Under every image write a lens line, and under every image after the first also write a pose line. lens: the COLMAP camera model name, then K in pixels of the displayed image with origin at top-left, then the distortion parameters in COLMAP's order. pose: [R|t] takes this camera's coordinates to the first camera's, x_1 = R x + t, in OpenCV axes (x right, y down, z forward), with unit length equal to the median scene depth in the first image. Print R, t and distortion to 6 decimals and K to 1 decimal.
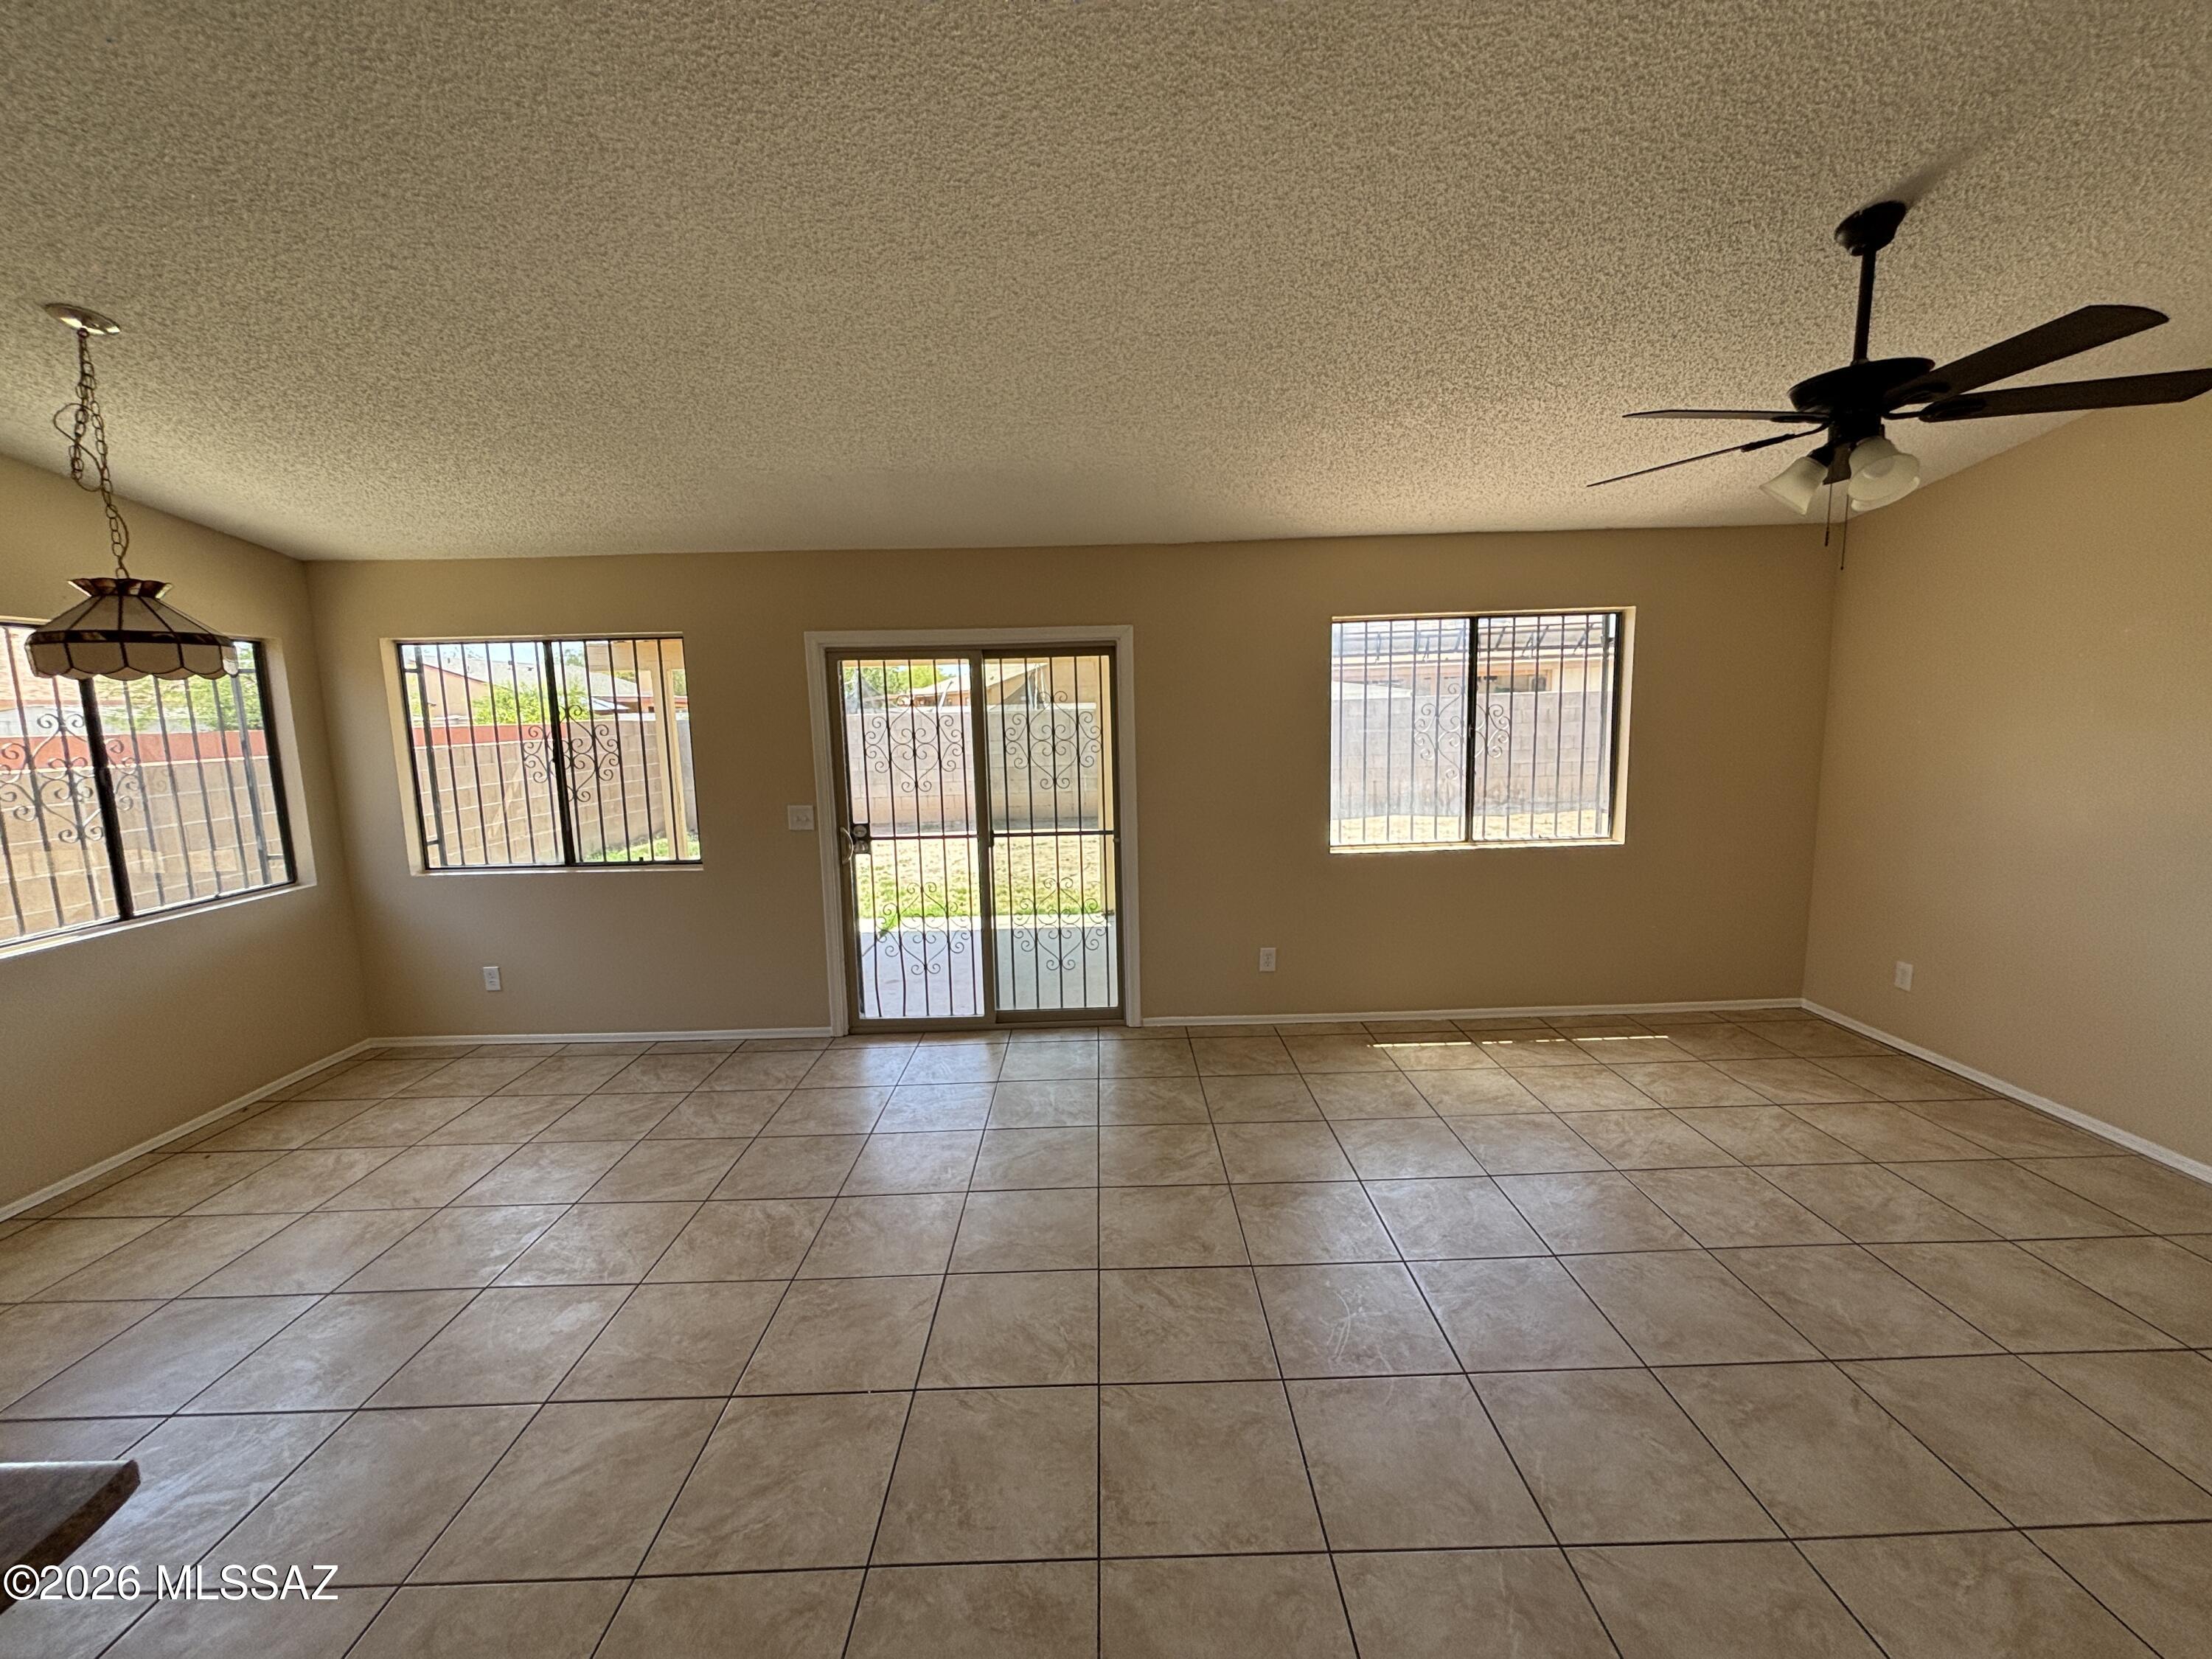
lens RADIAL K [[894.4, 0, 1108.0], [0, 894.4, 823.3], [0, 0, 1]] dist [-0.001136, 0.000320]
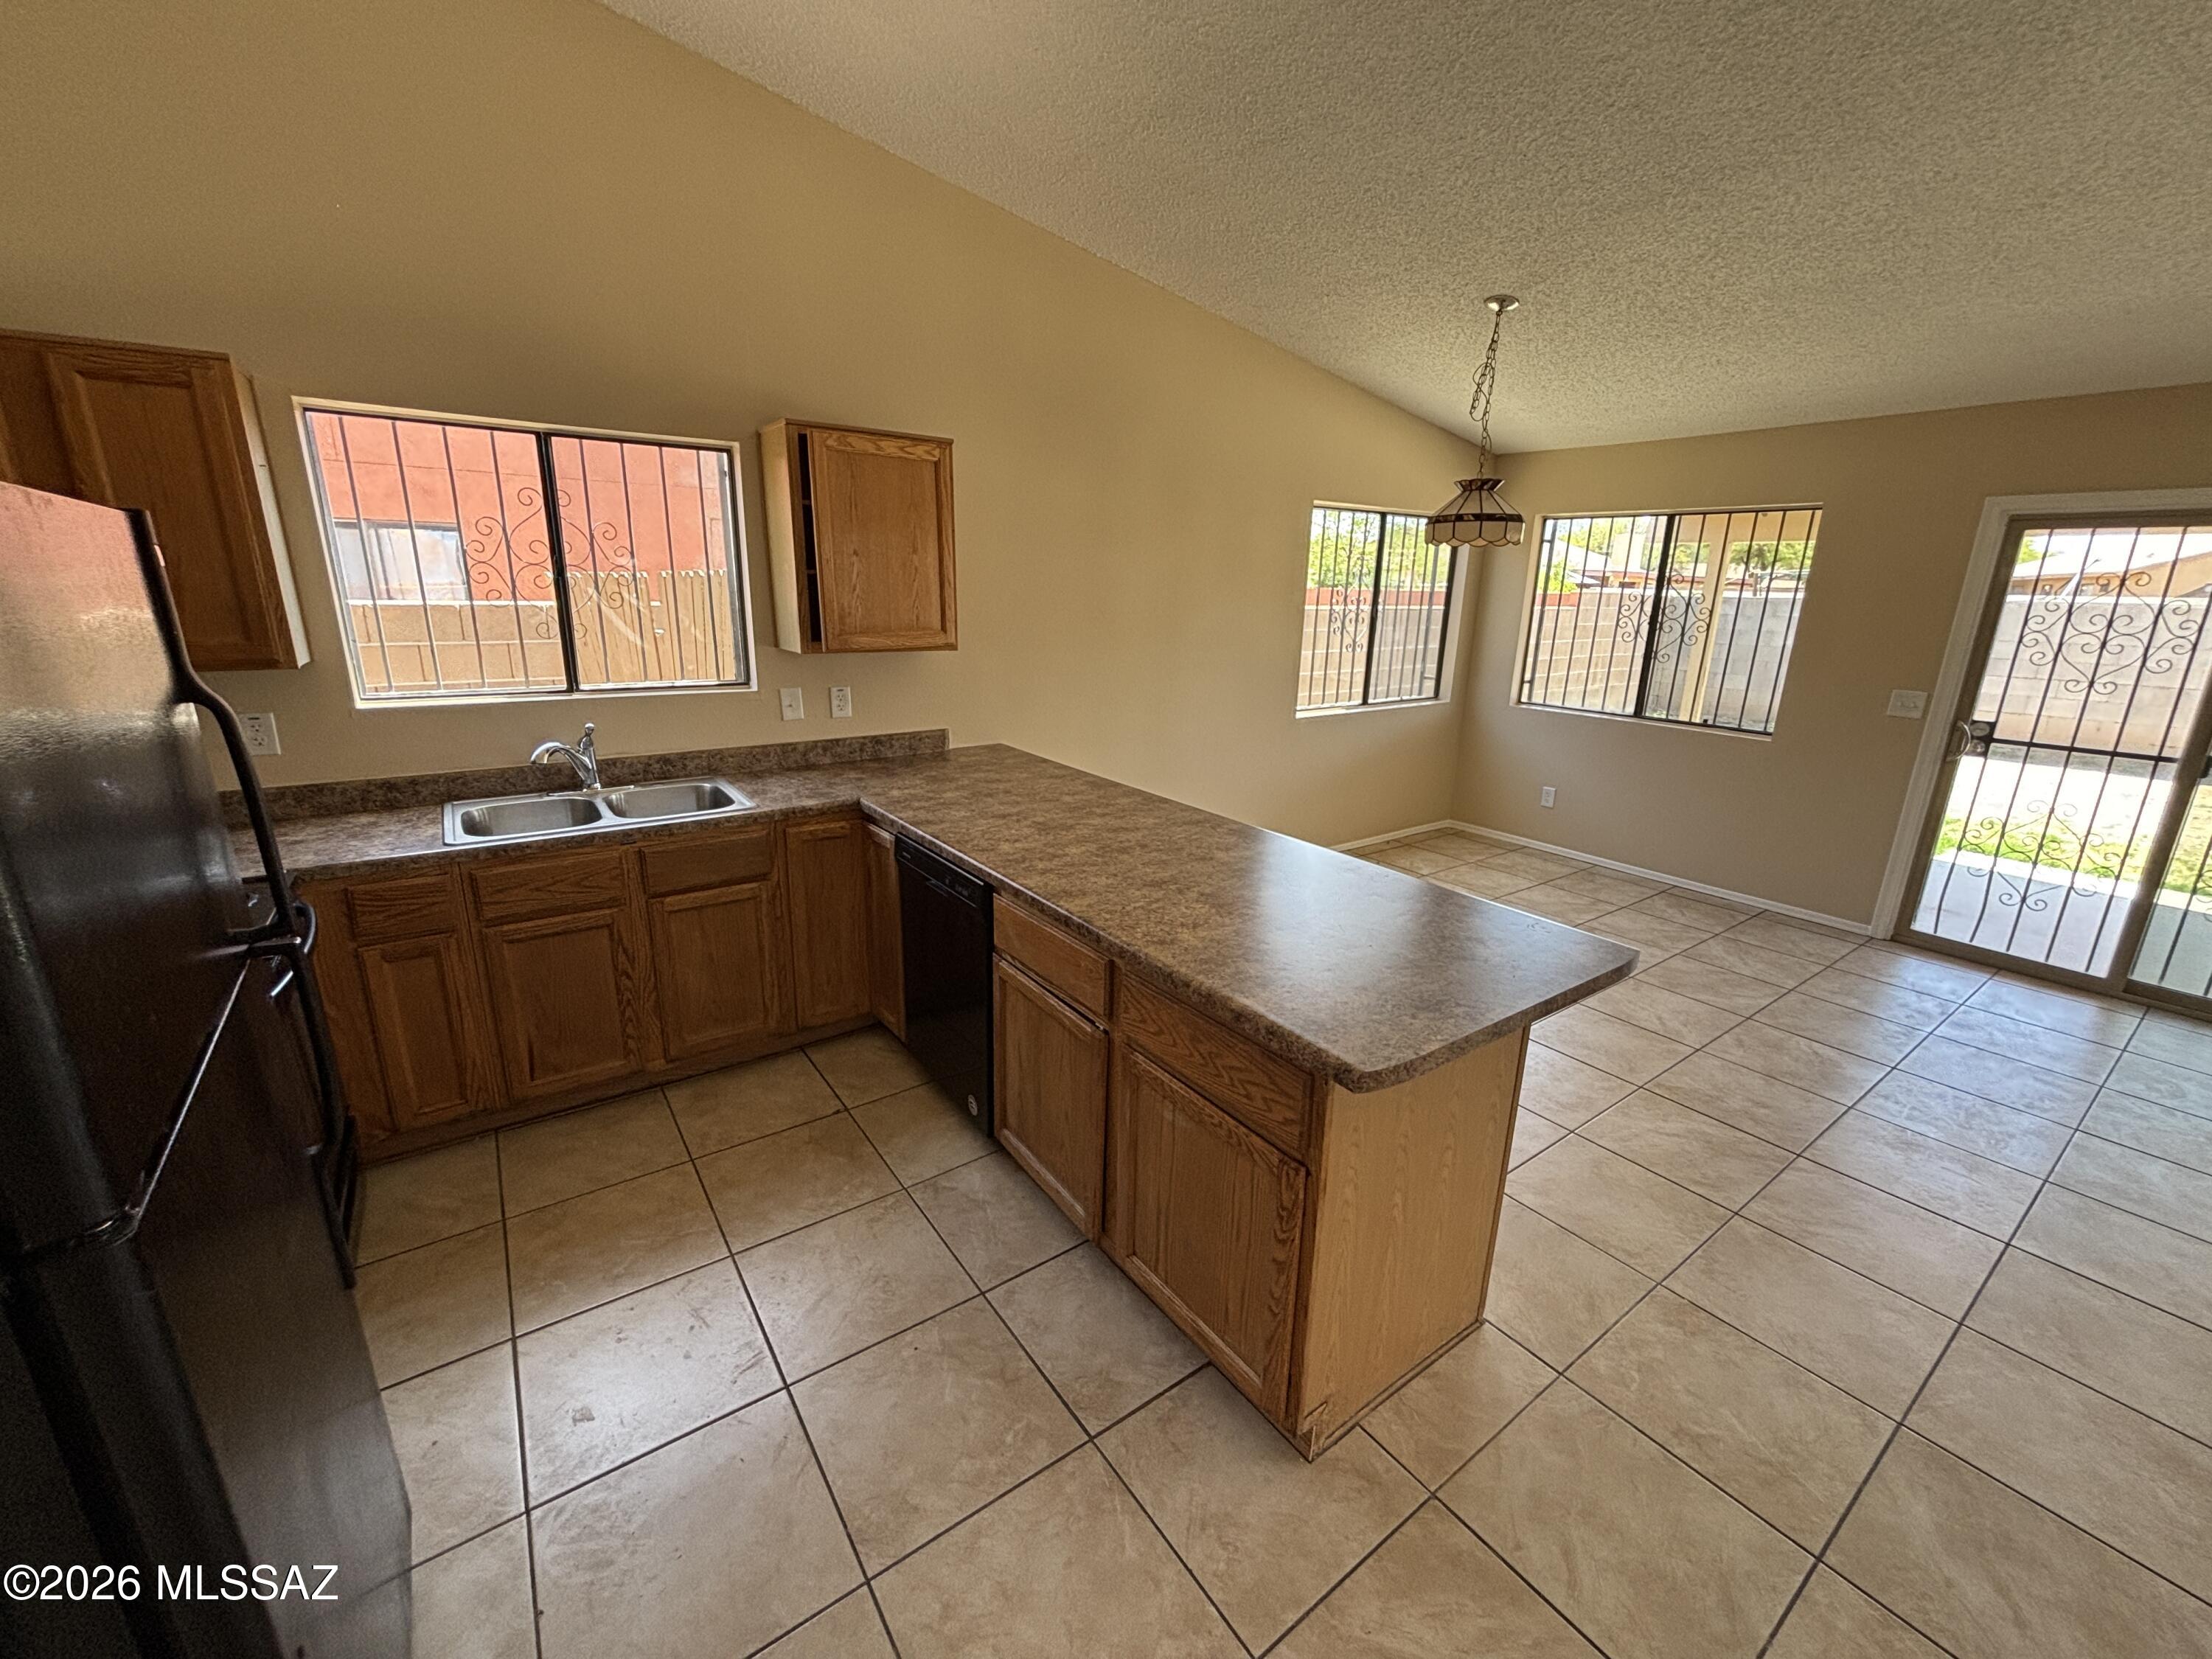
lens RADIAL K [[894.4, 0, 1108.0], [0, 894.4, 823.3], [0, 0, 1]] dist [-0.001136, 0.000320]
pose [[0.571769, 0.247867, -0.782076, -0.058581], [-0.140843, 0.968772, 0.204068, 0.042771], [0.808235, -0.006530, 0.588824, -0.234980]]
